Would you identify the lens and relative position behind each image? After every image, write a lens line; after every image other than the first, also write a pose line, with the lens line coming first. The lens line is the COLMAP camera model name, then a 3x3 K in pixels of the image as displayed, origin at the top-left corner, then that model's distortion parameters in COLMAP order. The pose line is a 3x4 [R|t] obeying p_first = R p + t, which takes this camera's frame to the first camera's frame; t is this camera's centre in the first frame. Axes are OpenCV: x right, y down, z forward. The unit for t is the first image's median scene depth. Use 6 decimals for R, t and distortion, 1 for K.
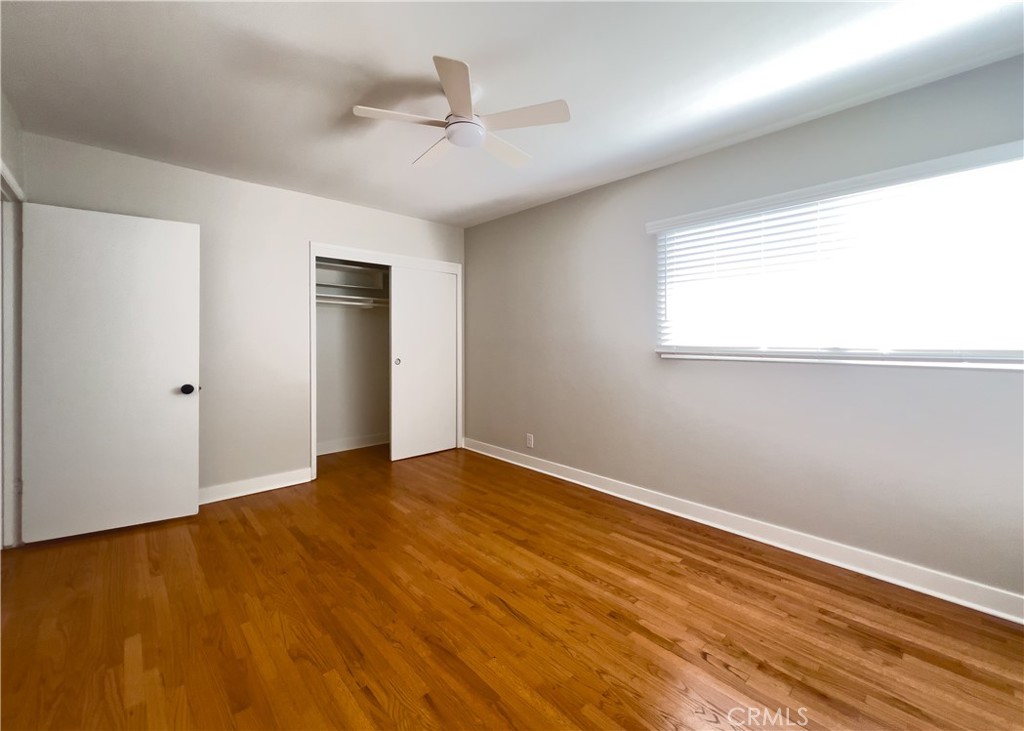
lens RADIAL K [[421.6, 0, 515.6], [0, 421.6, 344.8], [0, 0, 1]] dist [0.000484, 0.000041]
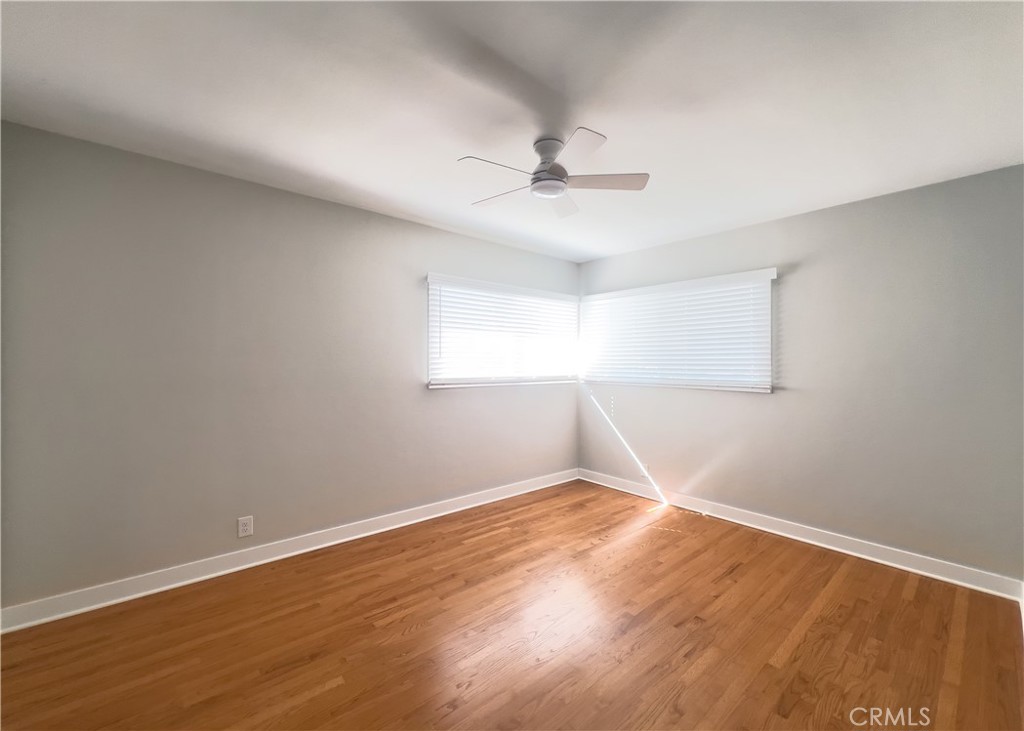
lens RADIAL K [[421.6, 0, 512.1], [0, 421.6, 363.0], [0, 0, 1]] dist [0.000484, 0.000041]
pose [[0.039371, -0.005355, 0.999210, -0.919592], [0.001168, 0.999985, 0.005313, -0.052543], [-0.999224, 0.000958, 0.039376, 0.817258]]
